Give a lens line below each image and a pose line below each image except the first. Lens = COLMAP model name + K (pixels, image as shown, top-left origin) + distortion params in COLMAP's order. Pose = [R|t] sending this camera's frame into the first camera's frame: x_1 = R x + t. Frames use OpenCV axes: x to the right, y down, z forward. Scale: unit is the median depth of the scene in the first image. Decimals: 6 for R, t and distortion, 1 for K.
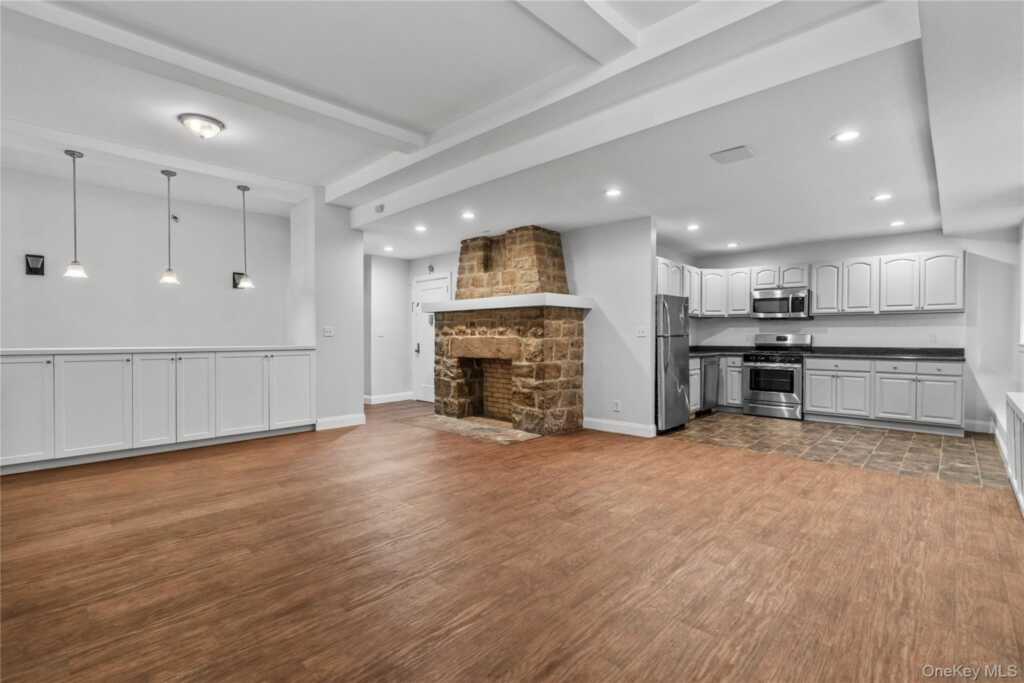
lens RADIAL K [[467.7, 0, 509.7], [0, 467.7, 340.8], [0, 0, 1]] dist [-0.003991, 0.000047]
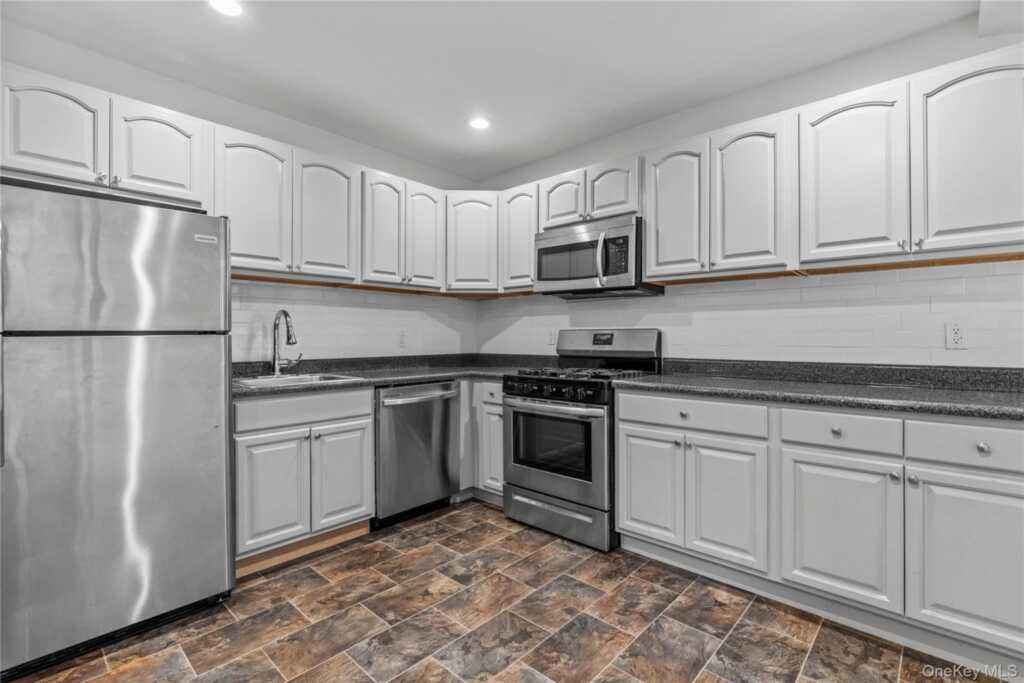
lens RADIAL K [[471.7, 0, 509.3], [0, 471.7, 333.8], [0, 0, 1]] dist [-0.002619, -0.000118]
pose [[0.999752, -0.002844, 0.022089, 0.549350], [0.003129, 0.999912, -0.012860, -0.004792], [-0.022050, 0.012926, 0.999673, 0.630083]]
